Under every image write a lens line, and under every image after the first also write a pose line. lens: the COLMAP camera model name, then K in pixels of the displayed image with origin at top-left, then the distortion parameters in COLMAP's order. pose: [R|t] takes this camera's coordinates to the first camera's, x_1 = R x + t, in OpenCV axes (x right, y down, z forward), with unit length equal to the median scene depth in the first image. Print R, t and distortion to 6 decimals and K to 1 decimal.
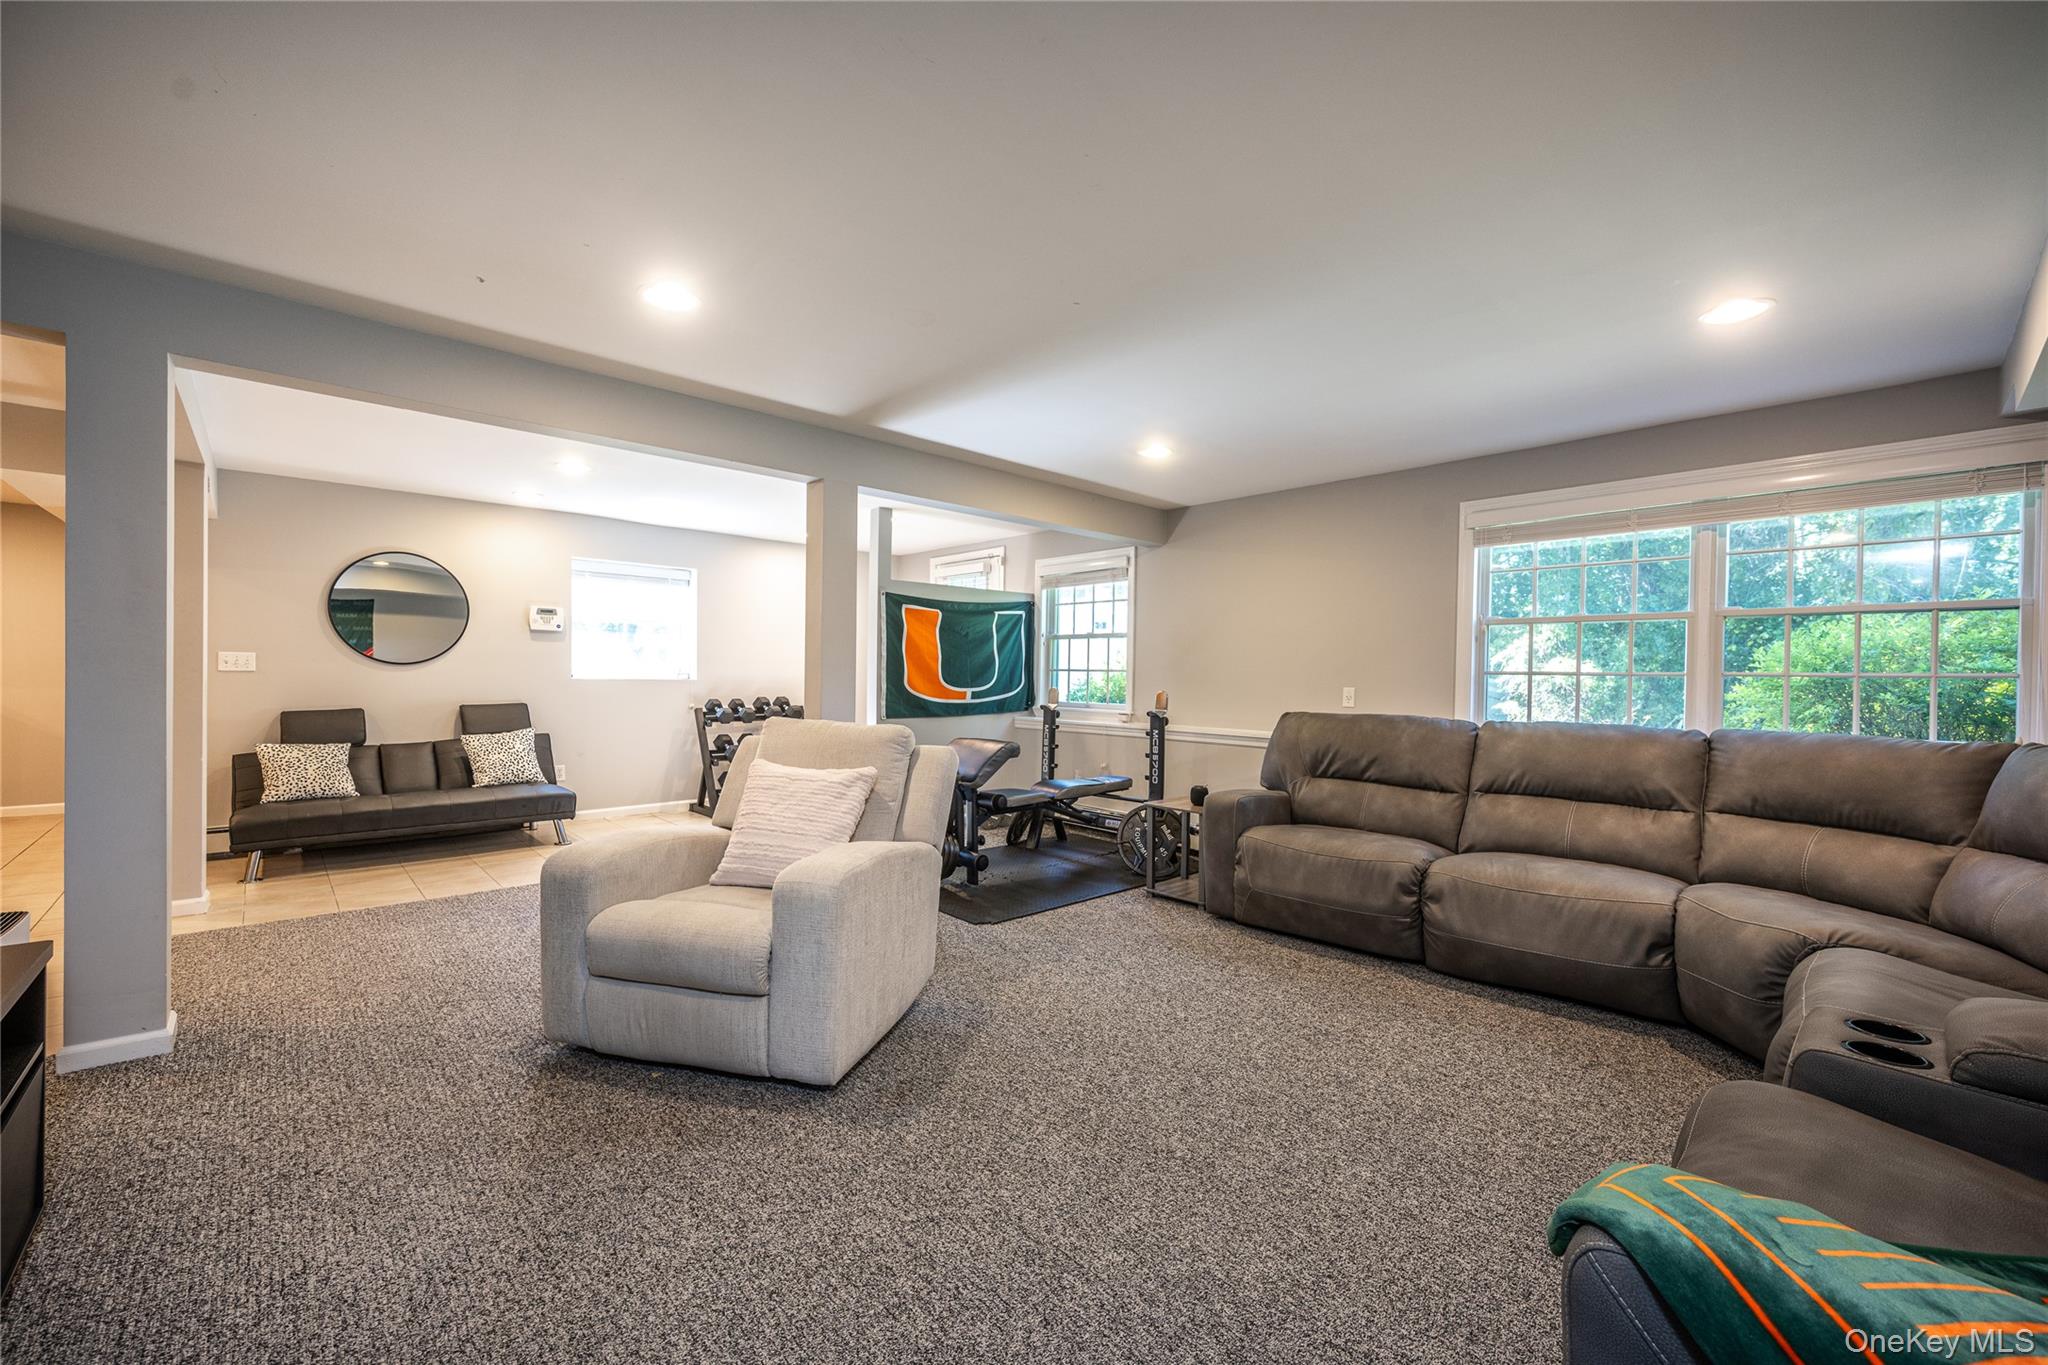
lens RADIAL K [[820.0, 0, 1026.0], [0, 820.0, 678.0], [0, 0, 1]] dist [-0.002087, -0.000348]
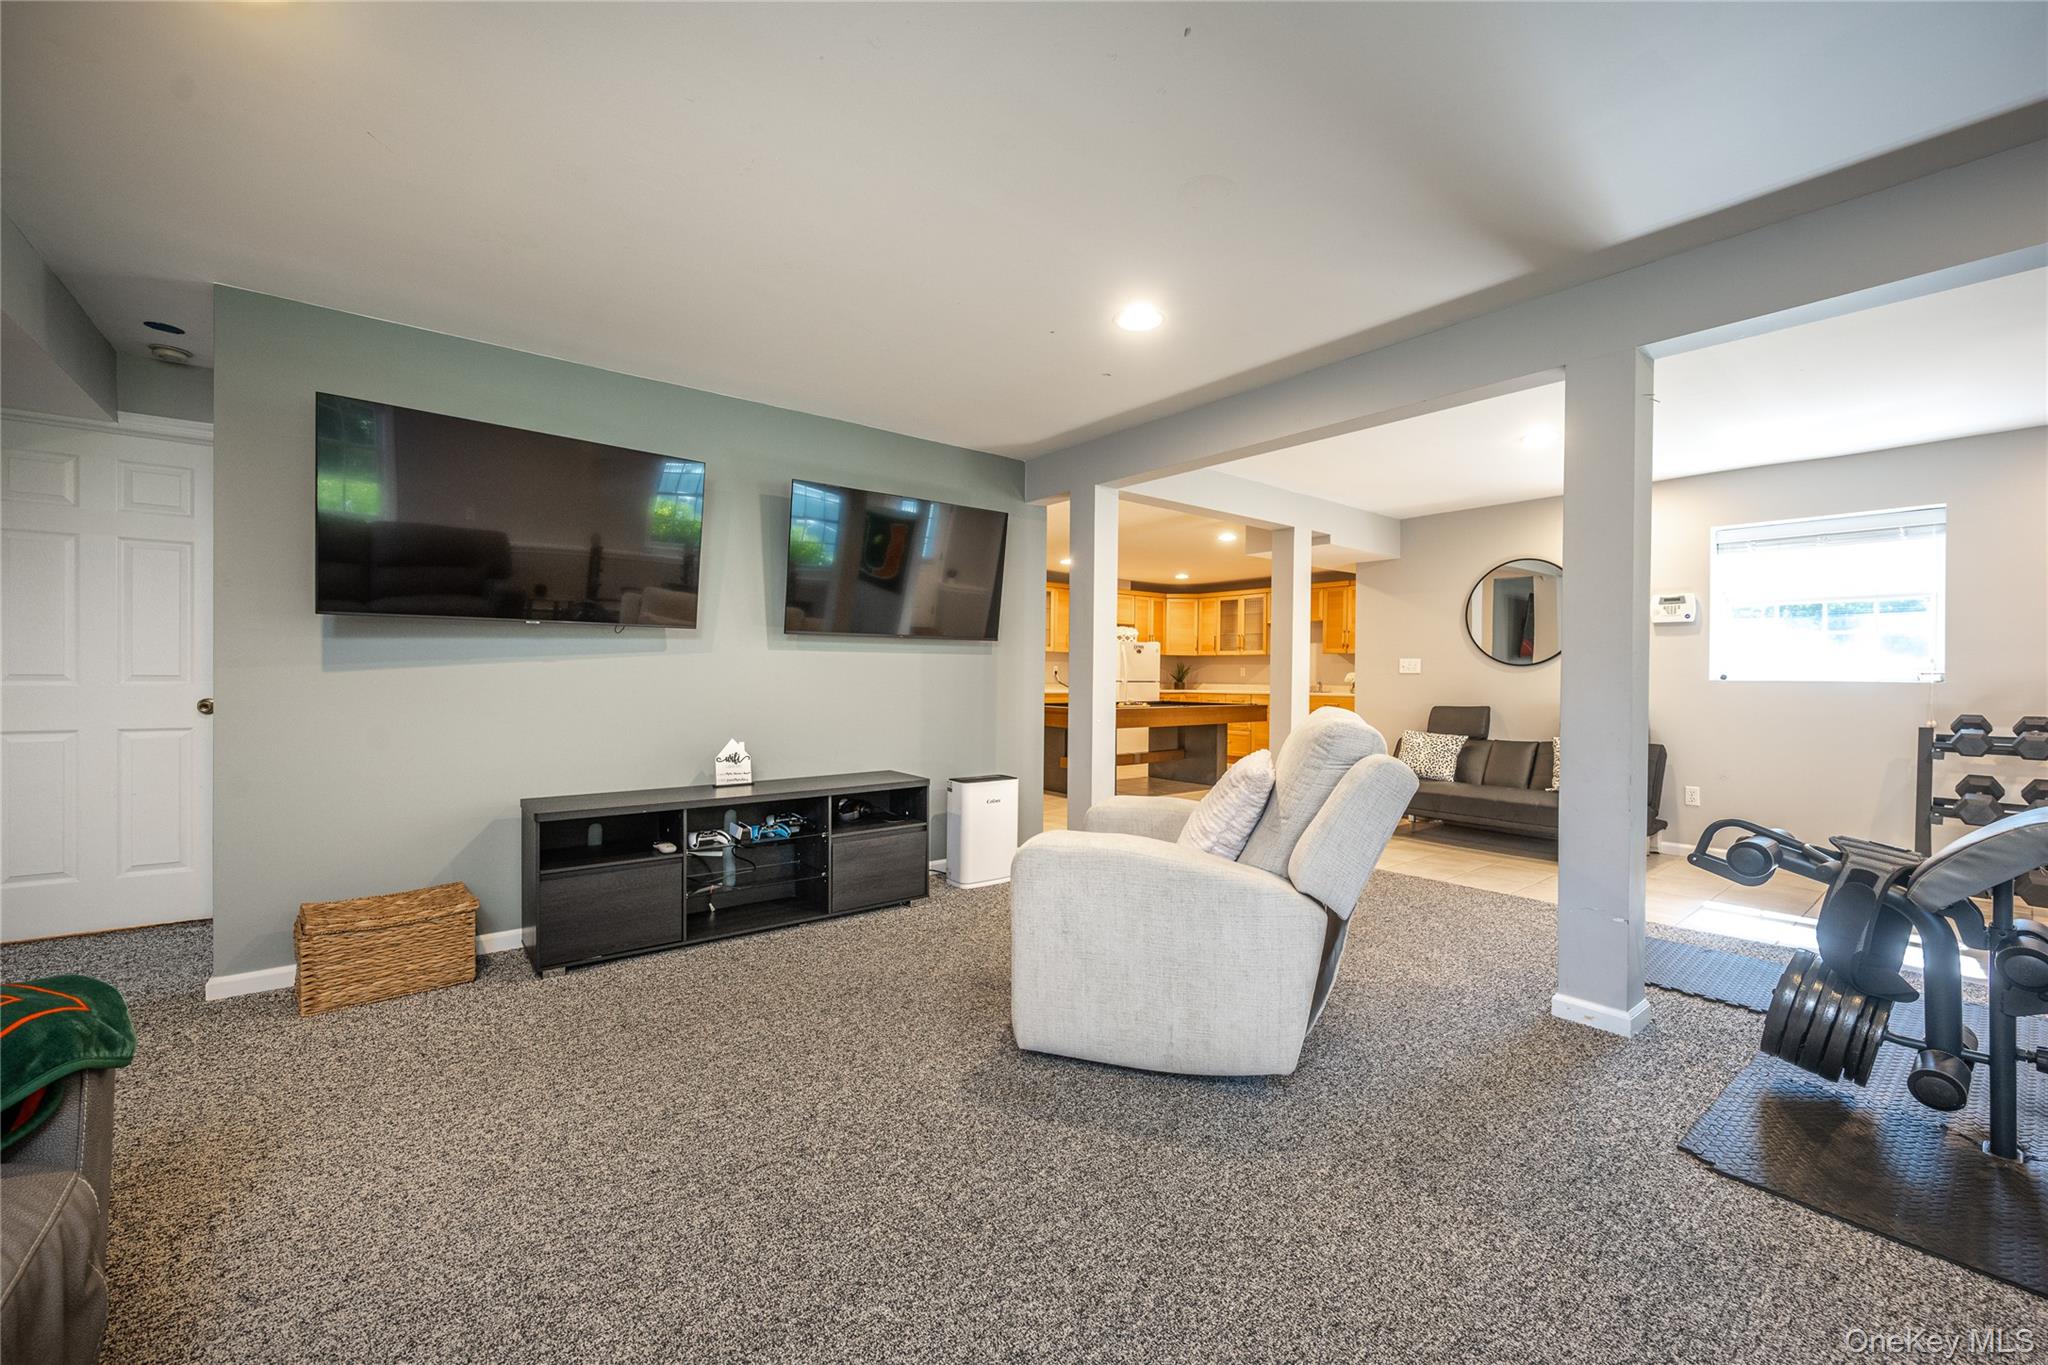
lens RADIAL K [[820.0, 0, 1026.0], [0, 820.0, 678.0], [0, 0, 1]] dist [-0.002087, -0.000348]
pose [[-0.070232, -0.007231, -0.997504, 0.351472], [-0.007838, 0.999947, -0.006697, 0.011297], [0.997500, 0.007348, -0.070285, 0.465984]]
